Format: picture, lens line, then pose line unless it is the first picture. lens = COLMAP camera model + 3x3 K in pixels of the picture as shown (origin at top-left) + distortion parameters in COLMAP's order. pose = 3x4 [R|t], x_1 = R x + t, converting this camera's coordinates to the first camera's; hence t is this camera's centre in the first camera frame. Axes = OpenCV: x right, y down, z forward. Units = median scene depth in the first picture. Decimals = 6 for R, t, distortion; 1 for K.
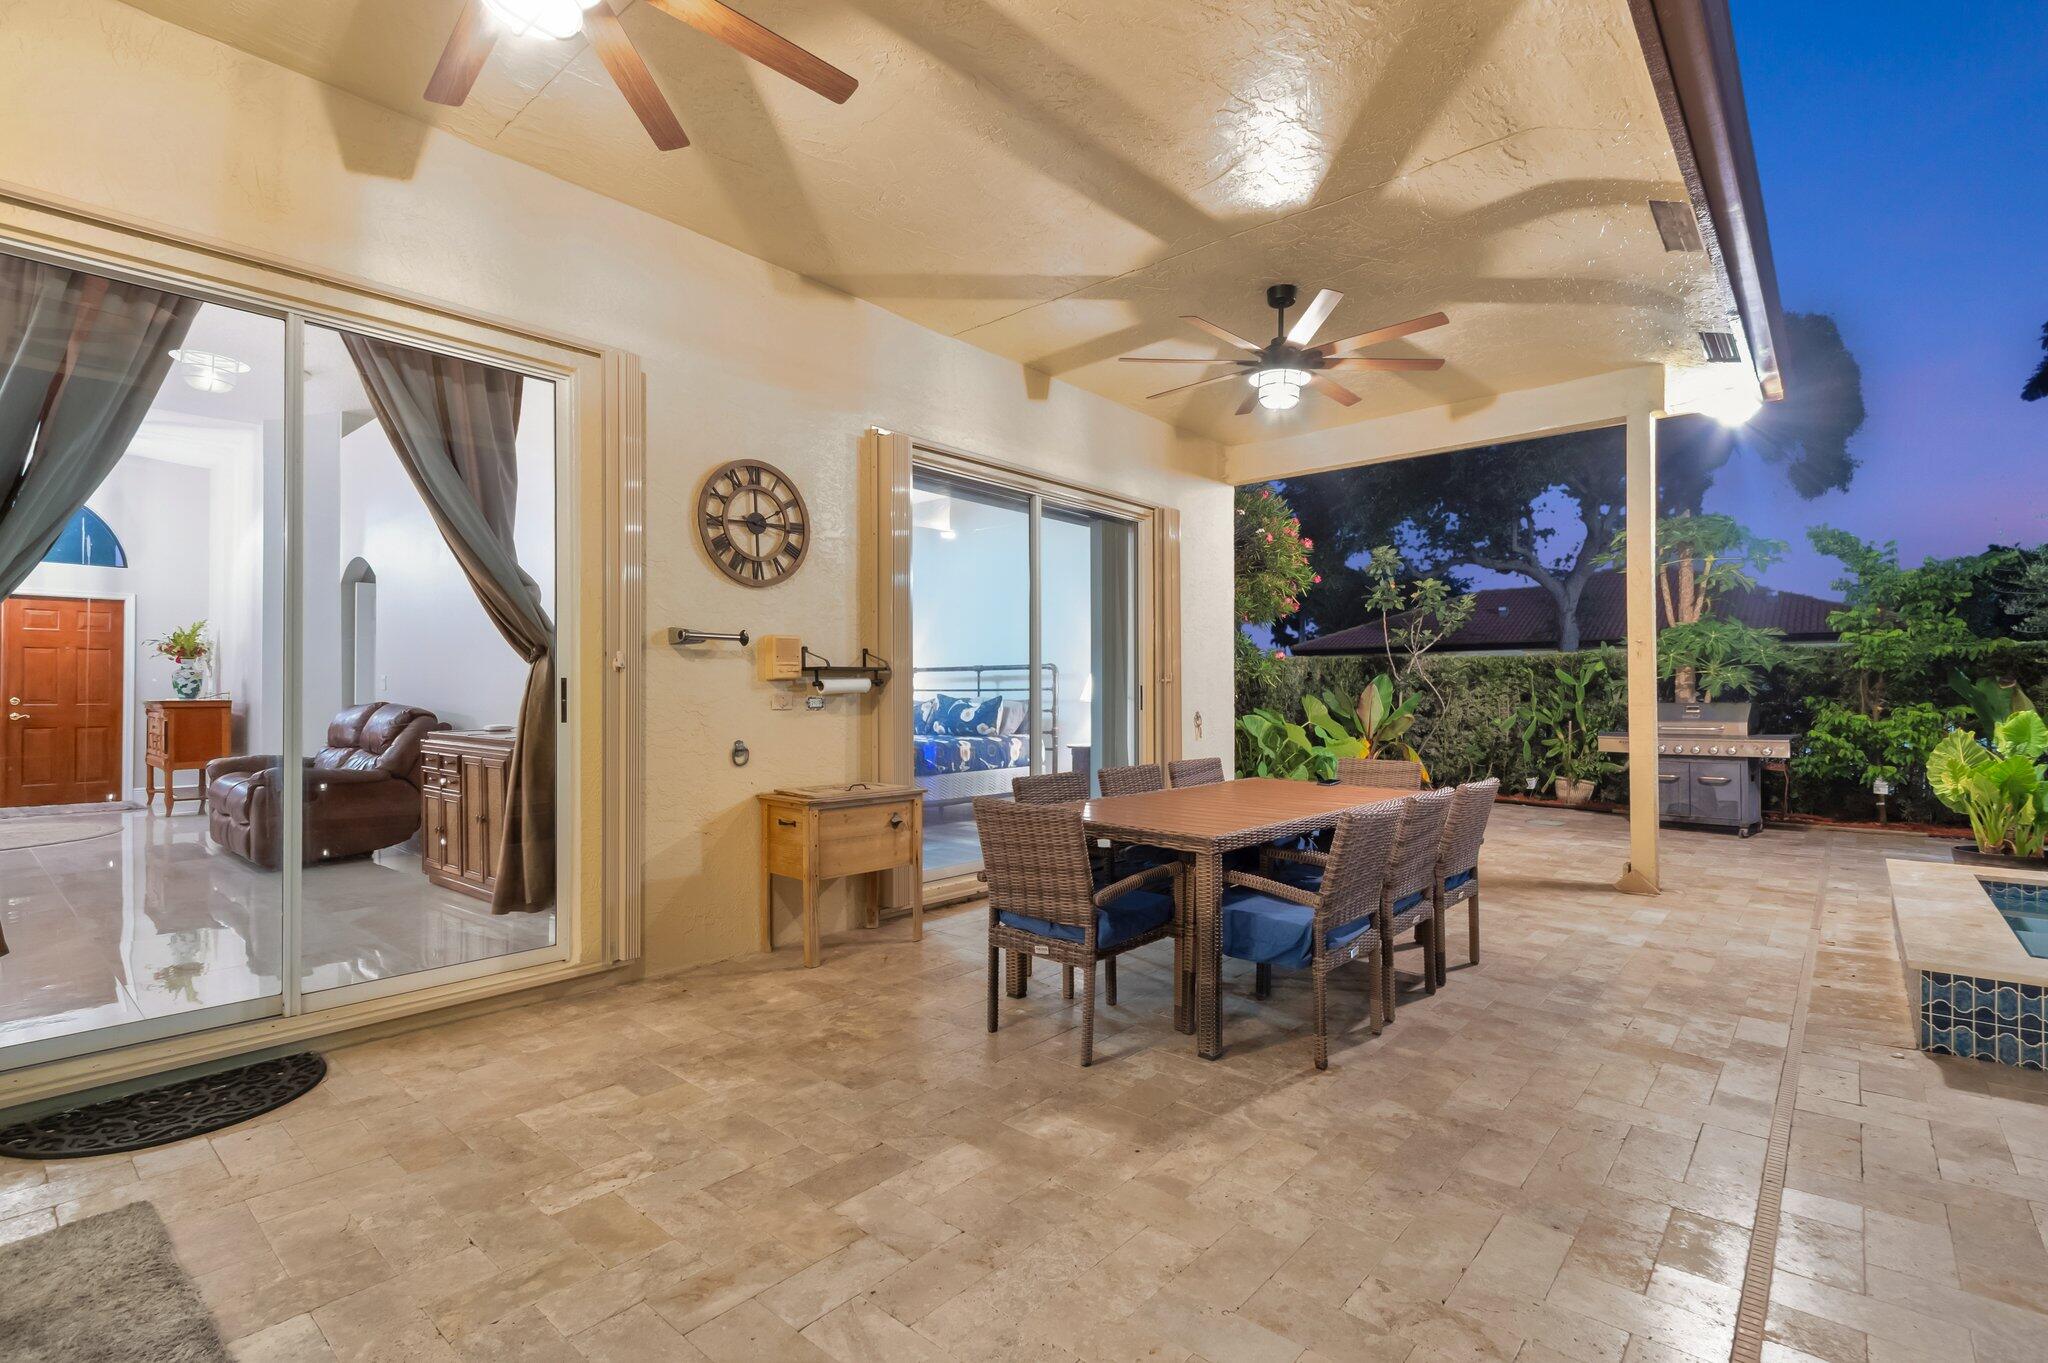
lens RADIAL K [[943.6, 0, 1023.4], [0, 943.6, 686.1], [0, 0, 1]] dist [0.010685, -0.007485]
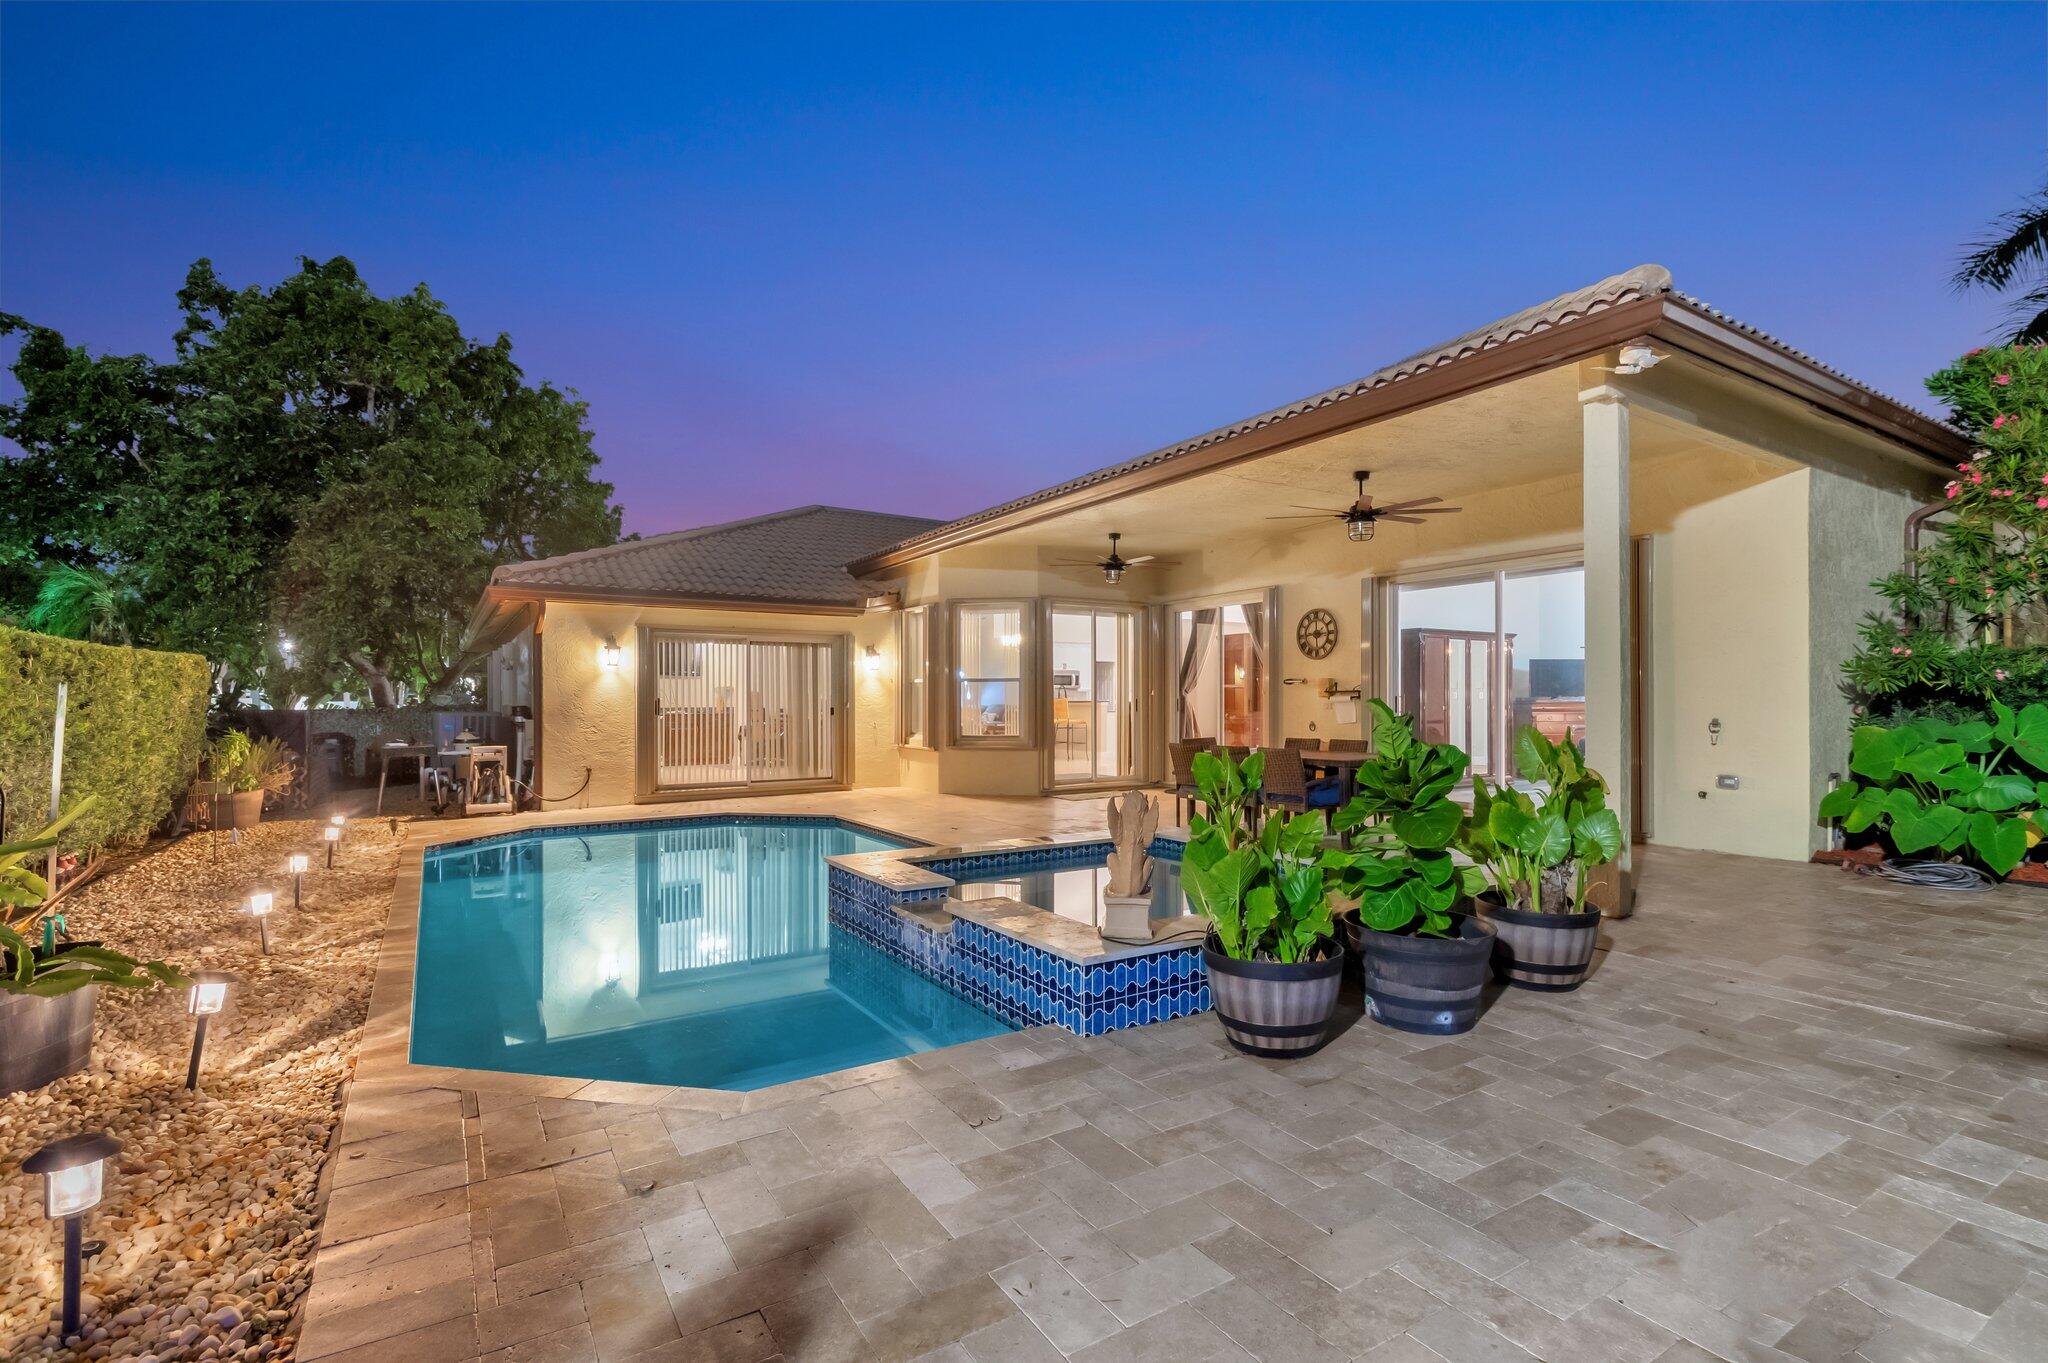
lens RADIAL K [[937.1, 0, 1027.5], [0, 937.1, 702.3], [0, 0, 1]] dist [0.013764, -0.010968]
pose [[-0.288528, 0.001356, -0.957470, 2.261199], [0.013762, 0.999902, -0.002731, 0.004192], [0.957372, -0.013965, -0.288519, 0.963244]]
